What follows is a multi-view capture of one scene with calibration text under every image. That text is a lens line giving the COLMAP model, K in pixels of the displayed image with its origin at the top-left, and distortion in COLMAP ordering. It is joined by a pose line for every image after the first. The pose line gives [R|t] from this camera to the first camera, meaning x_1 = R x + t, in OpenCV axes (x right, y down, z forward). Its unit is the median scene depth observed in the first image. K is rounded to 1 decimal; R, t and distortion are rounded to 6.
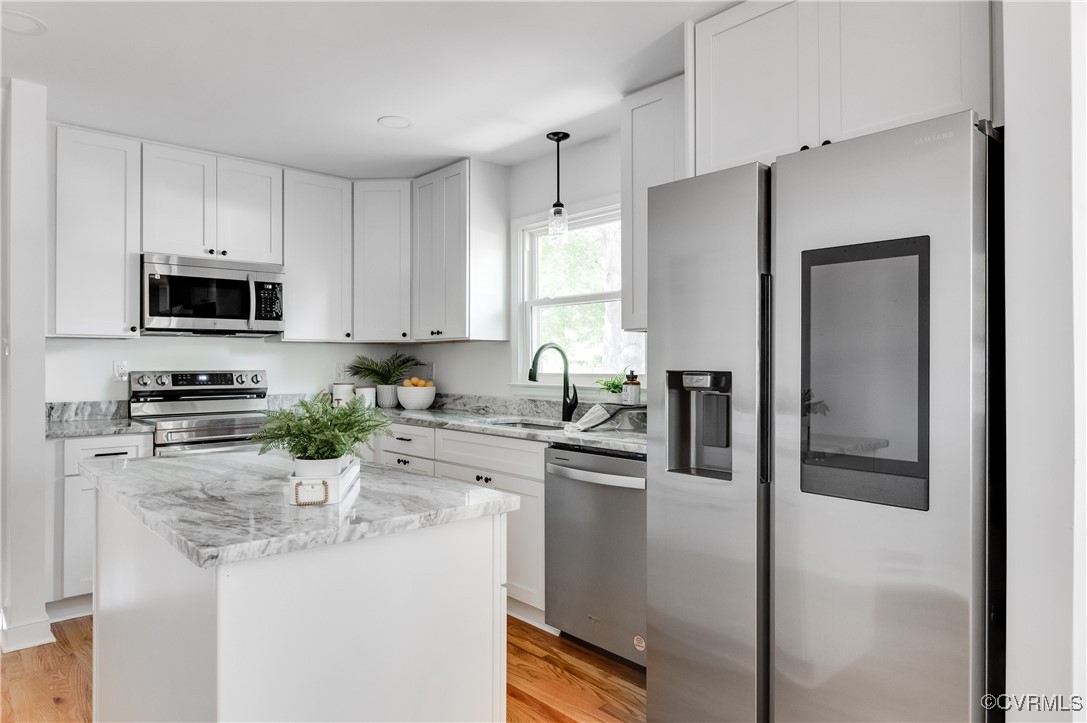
lens RADIAL K [[677.1, 0, 539.9], [0, 677.1, 362.3], [0, 0, 1]] dist [0.011598, 0.005083]
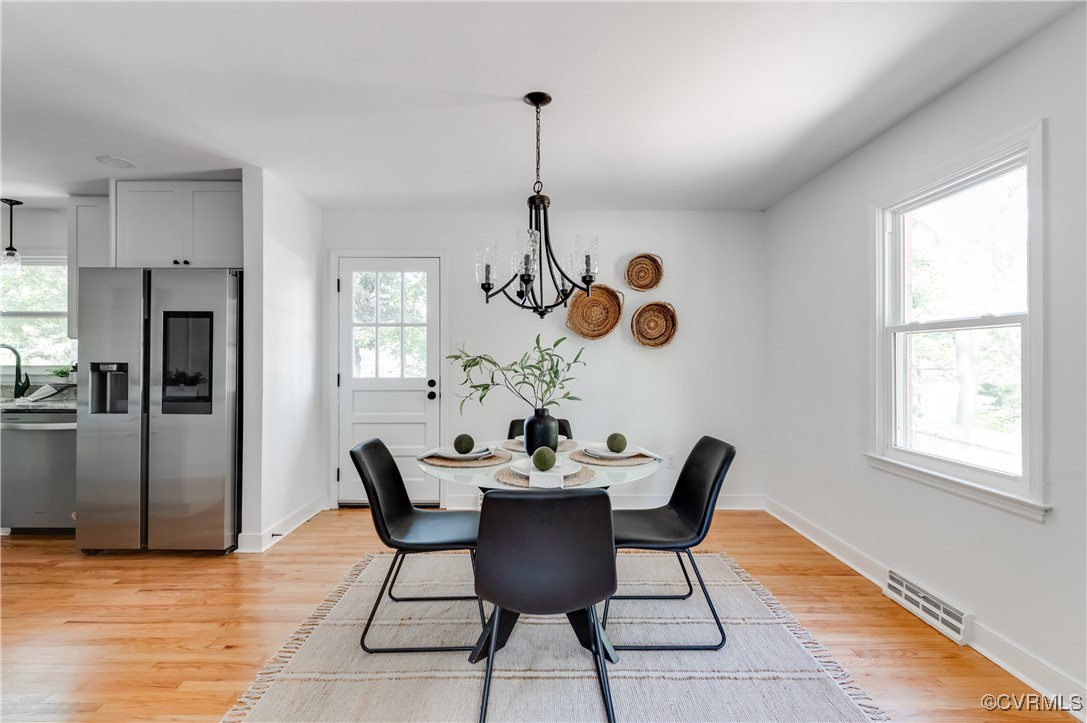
lens RADIAL K [[487.8, 0, 541.5], [0, 487.8, 355.7], [0, 0, 1]] dist [0.000040, -0.000288]
pose [[0.658248, 0.004433, 0.752788, -0.010089], [-0.002296, 0.999990, -0.003882, -0.003229], [-0.752798, 0.000827, 0.658251, -0.542553]]
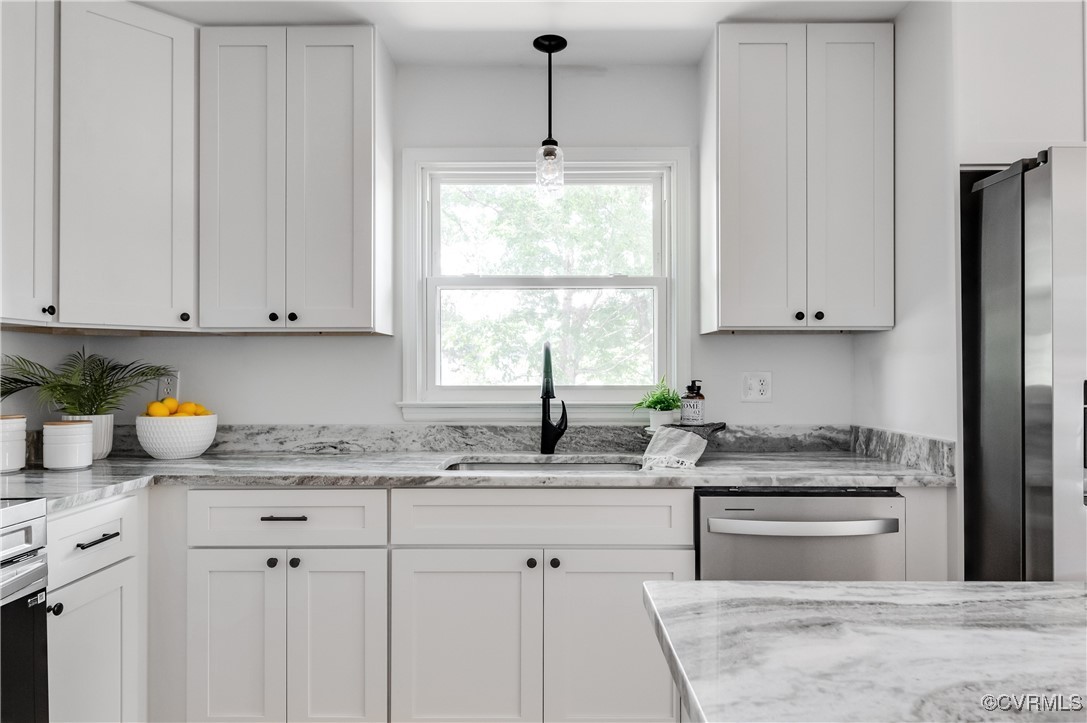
lens RADIAL K [[677.1, 0, 538.8], [0, 677.1, 360.3], [0, 0, 1]] dist [0.011598, 0.005083]
pose [[0.670147, 0.010234, 0.742158, -0.499115], [0.000002, 0.999905, -0.013790, -0.000046], [-0.742229, 0.009243, 0.670083, 0.552472]]
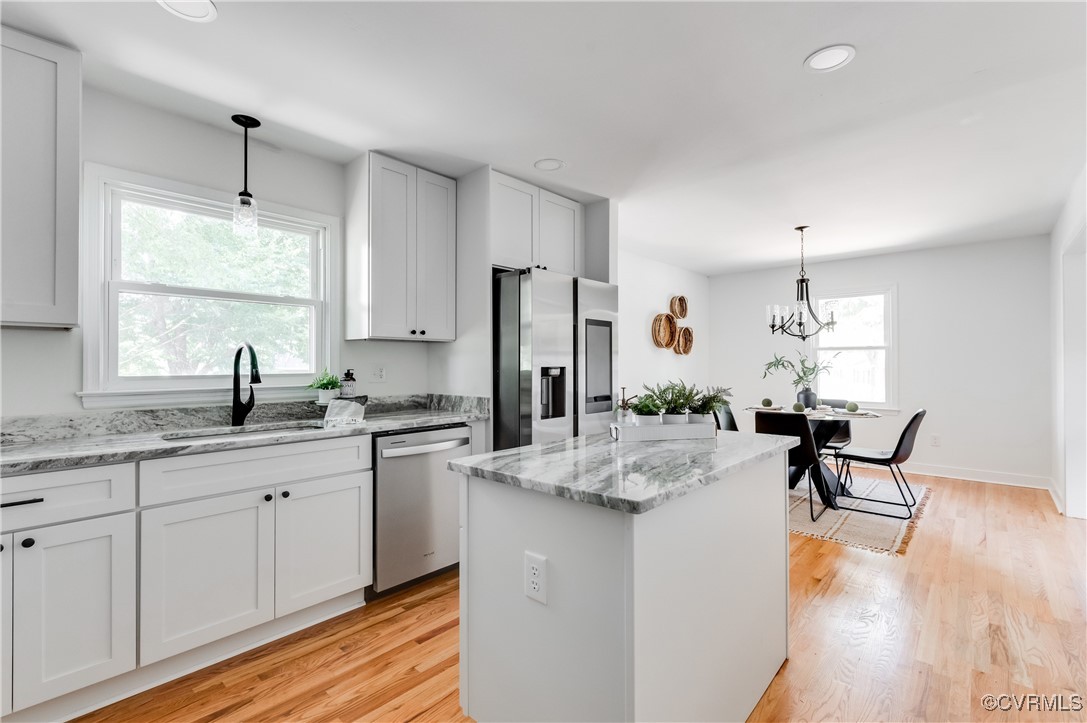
lens RADIAL K [[487.8, 0, 547.4], [0, 487.8, 359.2], [0, 0, 1]] dist [0.000040, -0.000288]
pose [[-0.111024, 0.007621, 0.993789, -0.694128], [0.000777, 0.999971, -0.007581, 0.000601], [-0.993817, -0.000069, -0.111026, 0.669150]]
